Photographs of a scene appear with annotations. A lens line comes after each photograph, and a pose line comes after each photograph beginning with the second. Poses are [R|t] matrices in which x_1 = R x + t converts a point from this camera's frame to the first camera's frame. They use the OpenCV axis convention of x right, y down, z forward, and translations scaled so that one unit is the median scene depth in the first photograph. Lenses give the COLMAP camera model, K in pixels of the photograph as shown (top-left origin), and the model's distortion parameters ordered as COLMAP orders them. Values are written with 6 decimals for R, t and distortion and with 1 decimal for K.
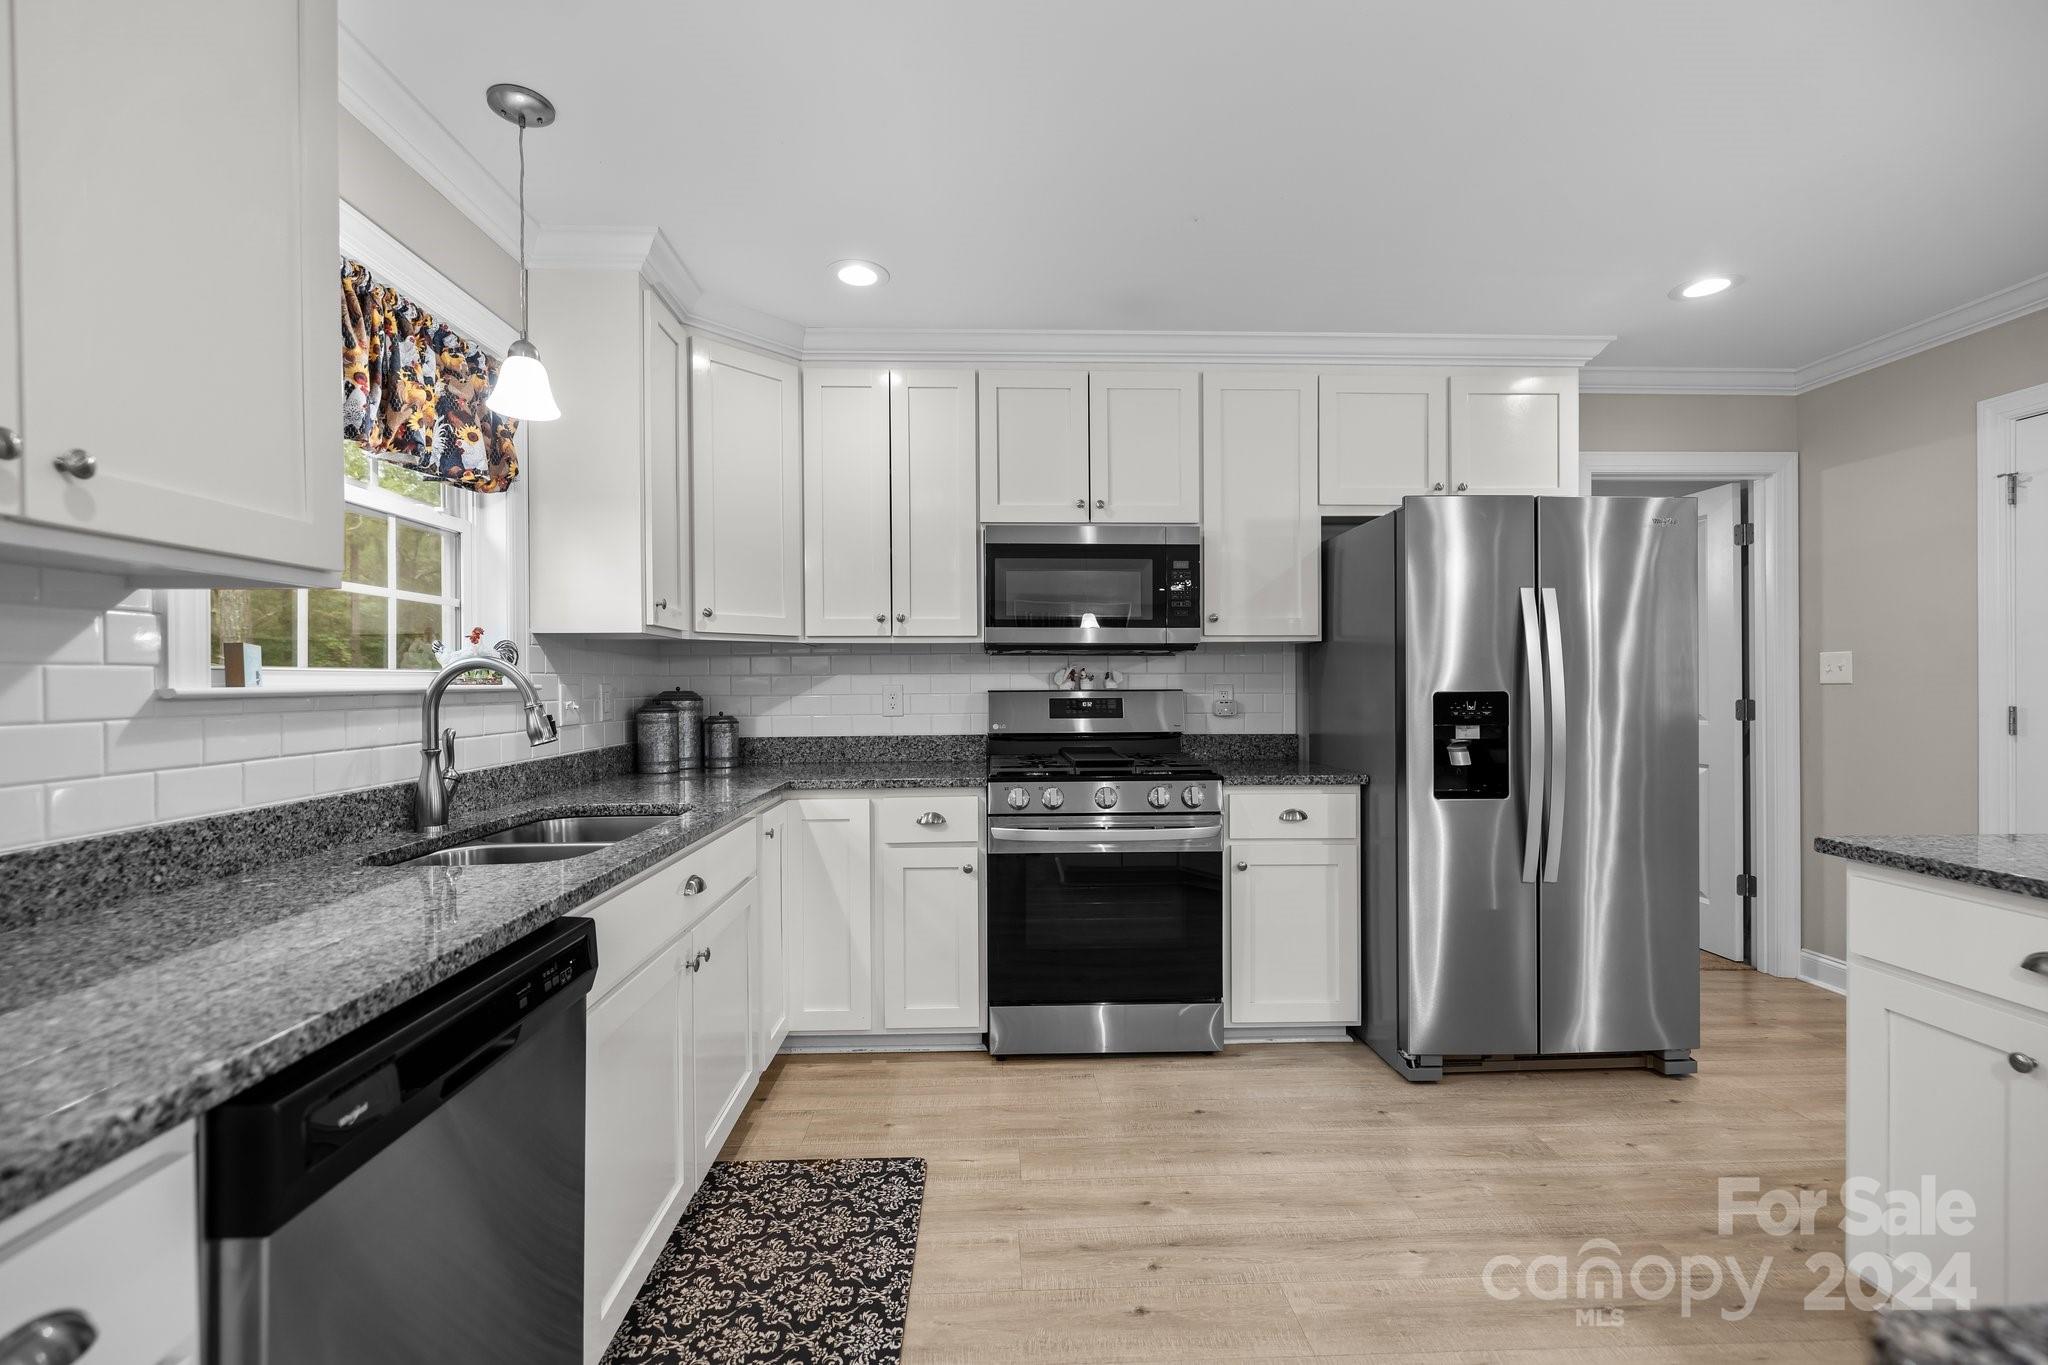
lens RADIAL K [[865.5, 0, 1014.1], [0, 865.5, 685.3], [0, 0, 1]] dist [0.000293, -0.000025]
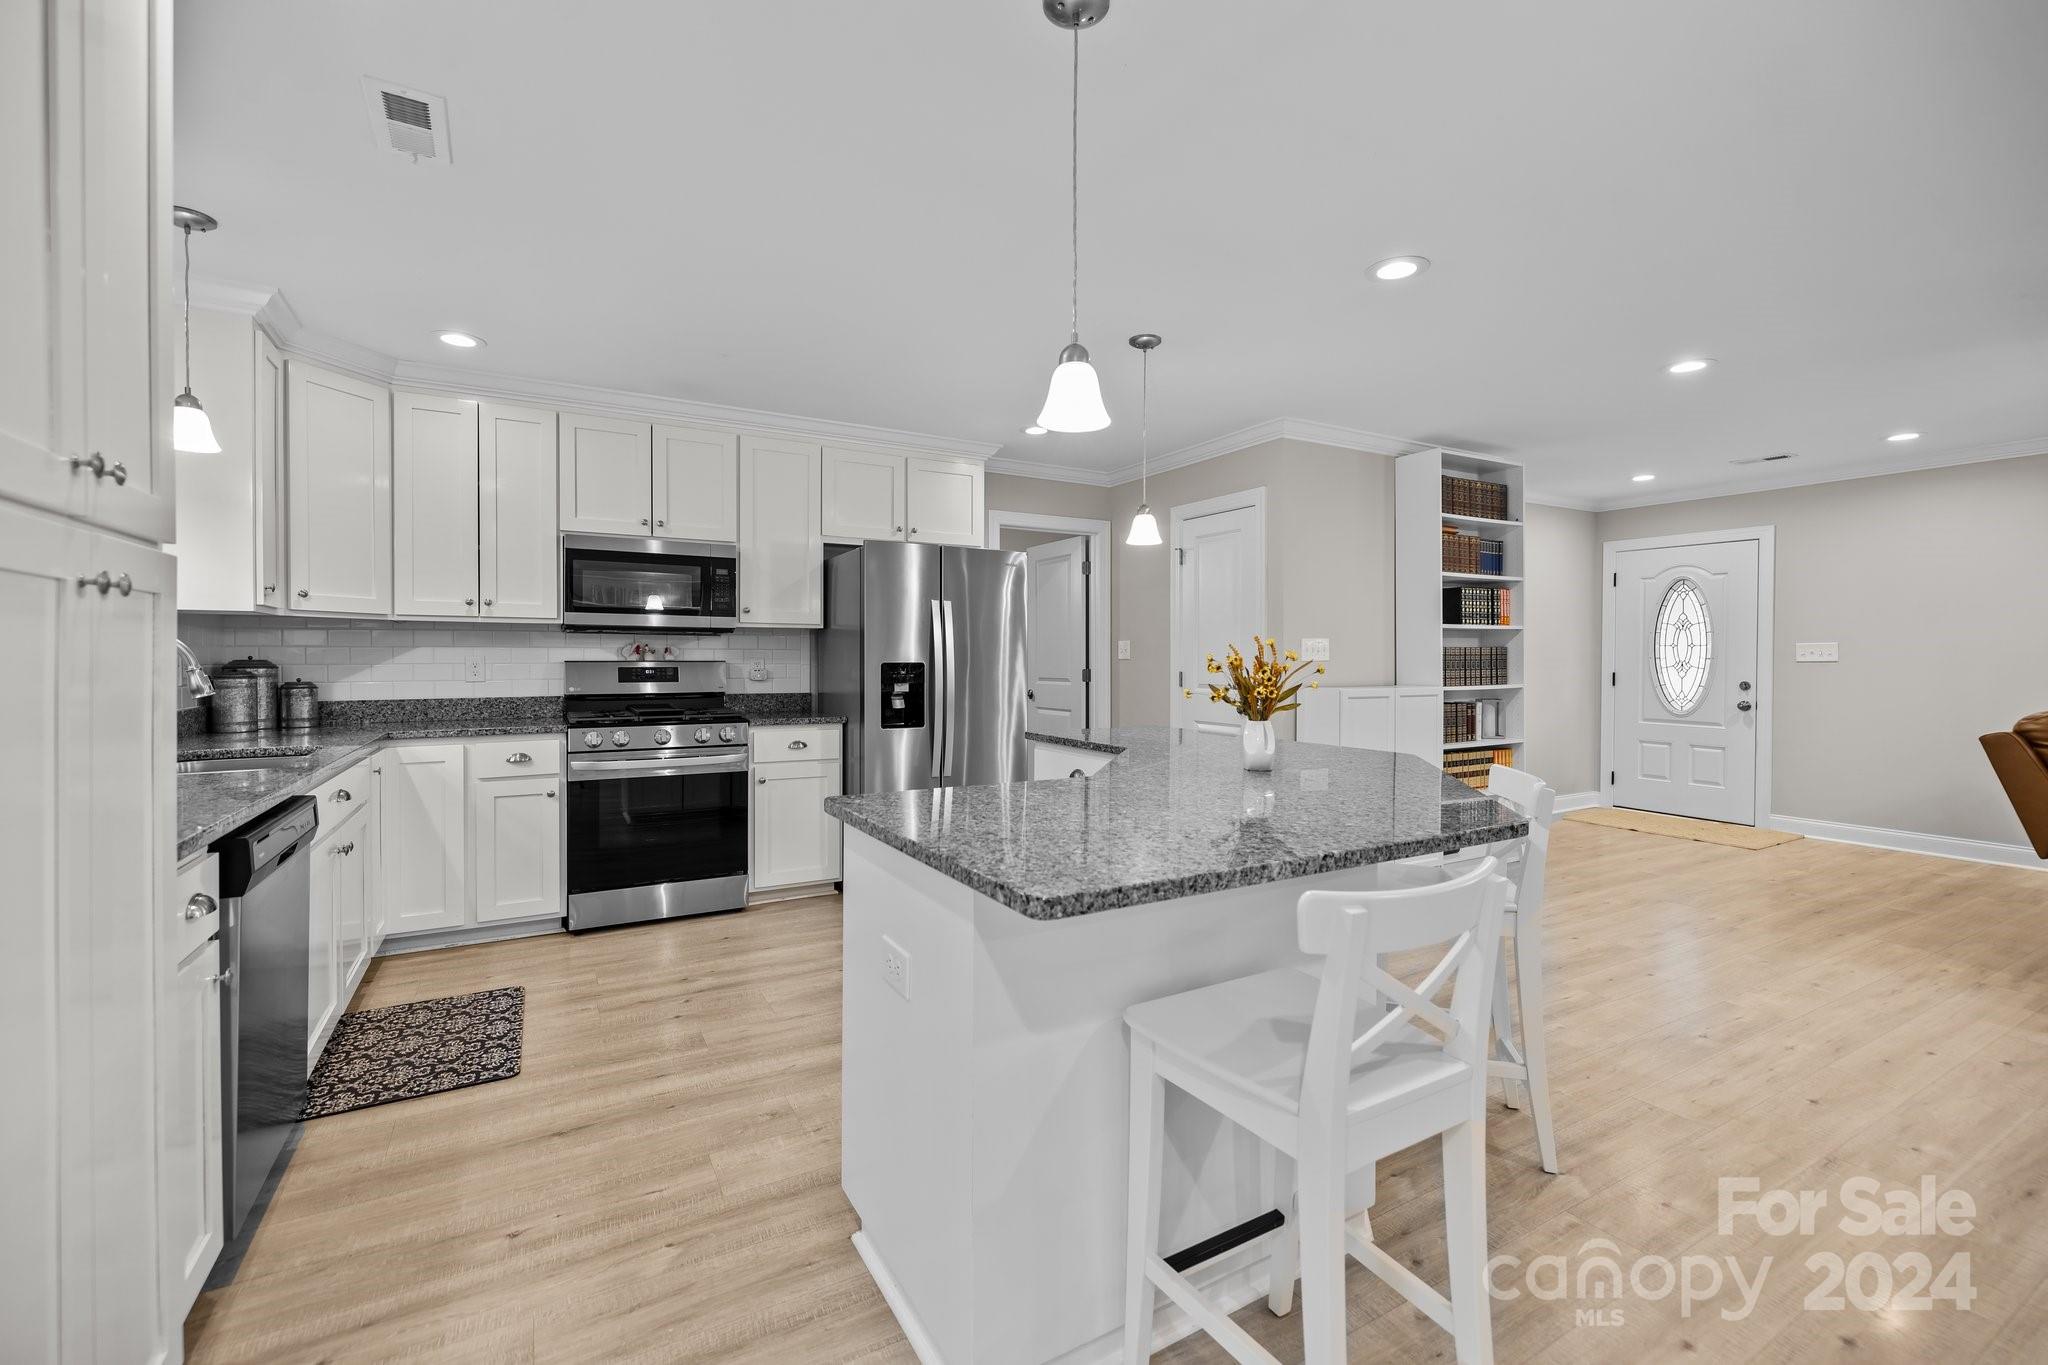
lens RADIAL K [[862.9, 0, 1020.0], [0, 862.9, 662.5], [0, 0, 1]] dist [-0.001136, -0.000217]
pose [[0.886276, 0.004189, 0.463139, -0.028800], [-0.005479, 0.999984, 0.001441, 0.003588], [-0.463125, -0.003815, 0.886285, -0.502758]]
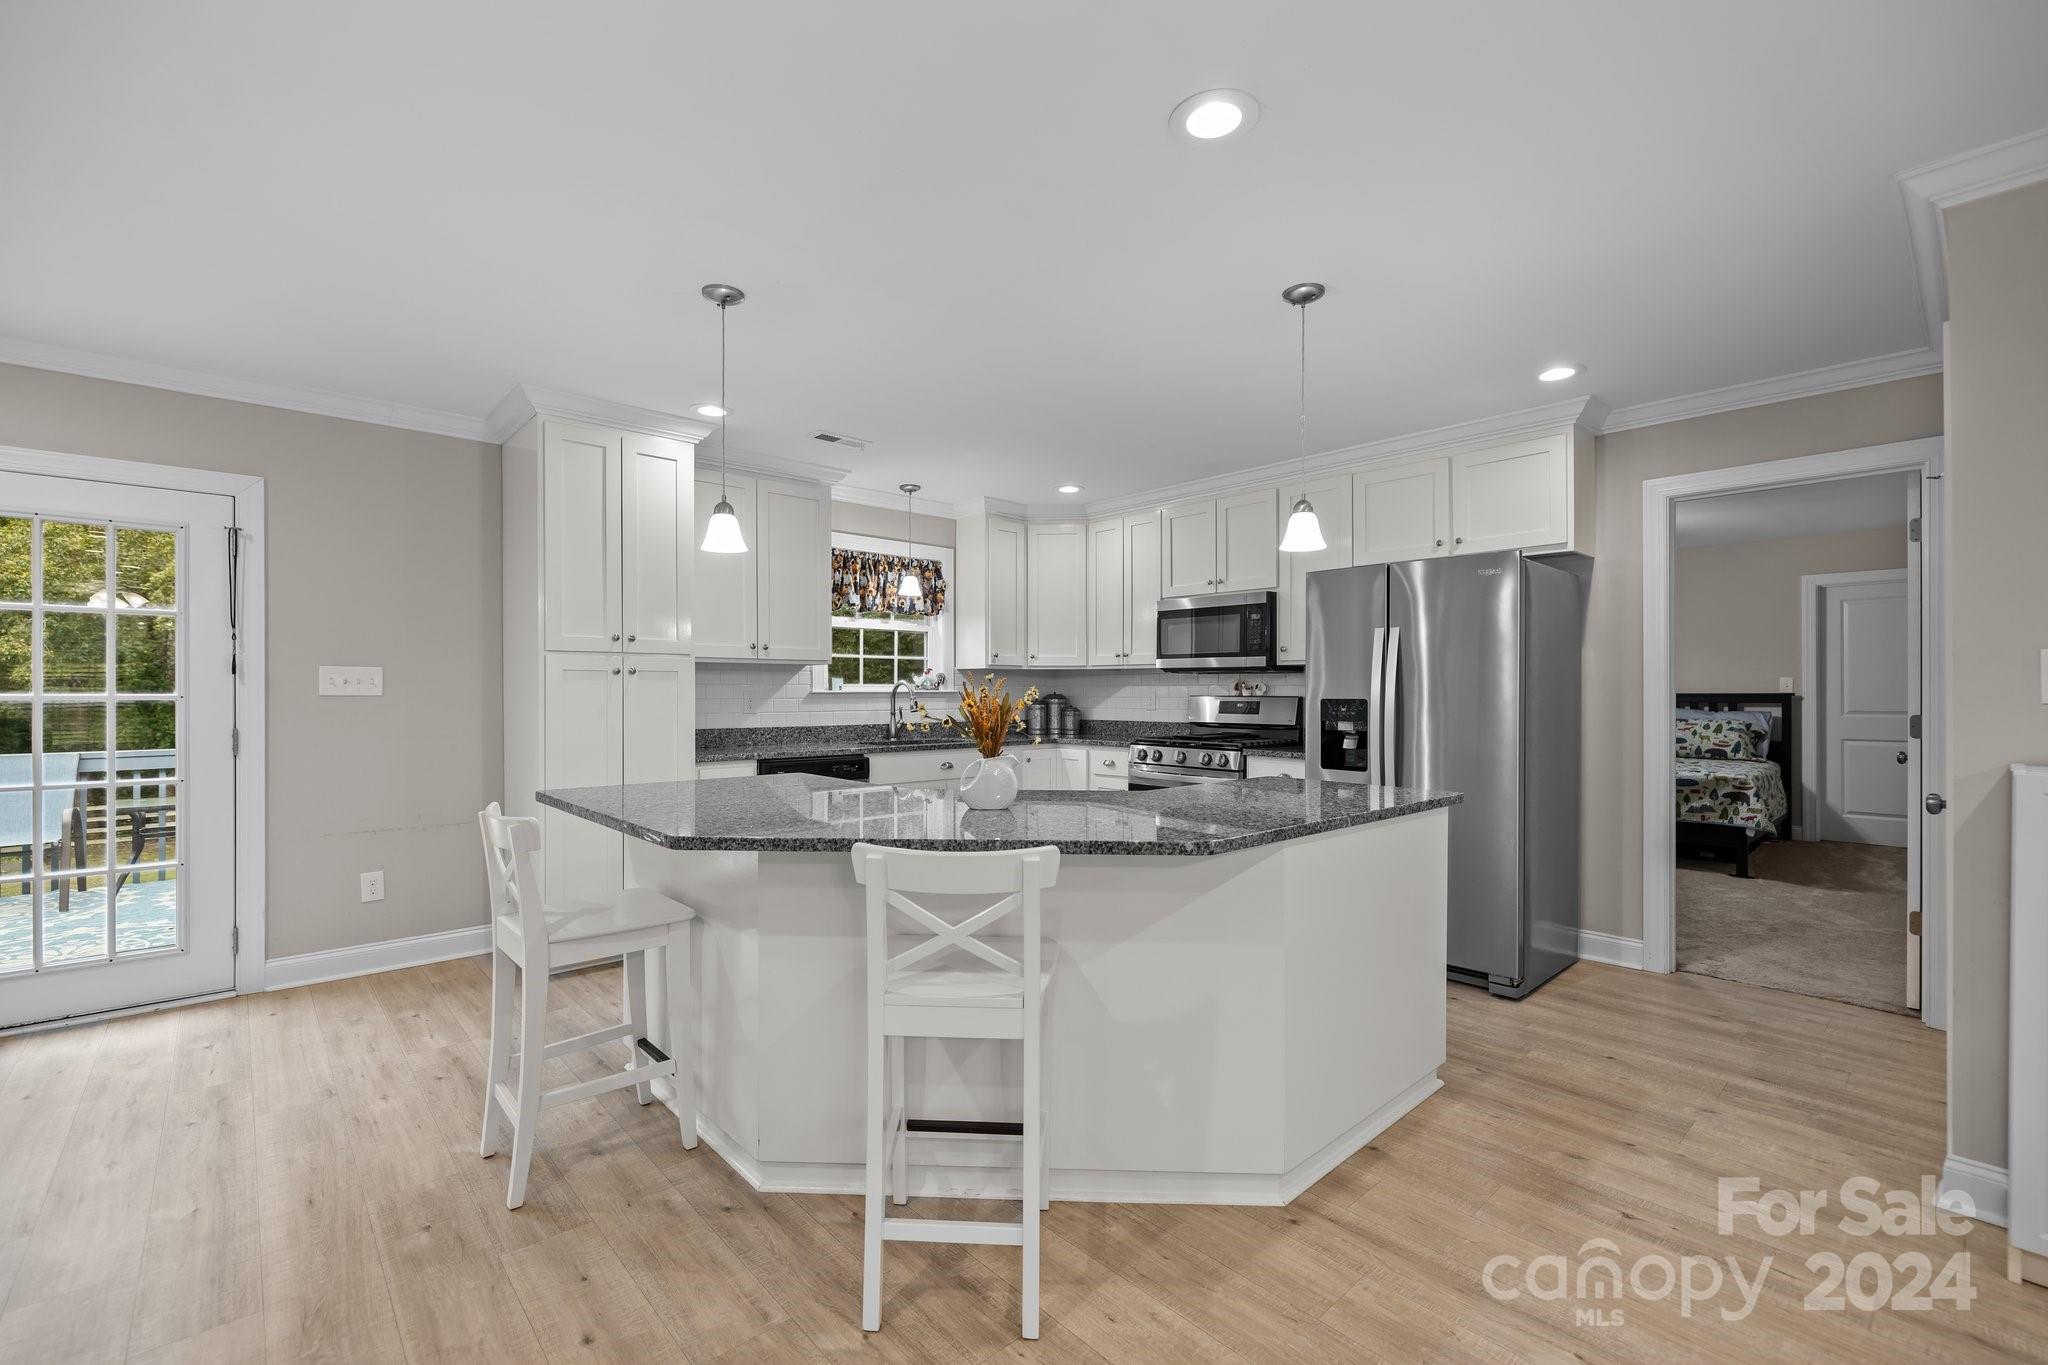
lens RADIAL K [[869.9, 0, 1015.0], [0, 869.9, 691.7], [0, 0, 1]] dist [-0.000905, -0.000072]
pose [[0.642635, 0.007130, -0.766139, 1.211342], [-0.006546, 0.999971, 0.003816, -0.006385], [0.766144, 0.002563, 0.642663, -0.375614]]
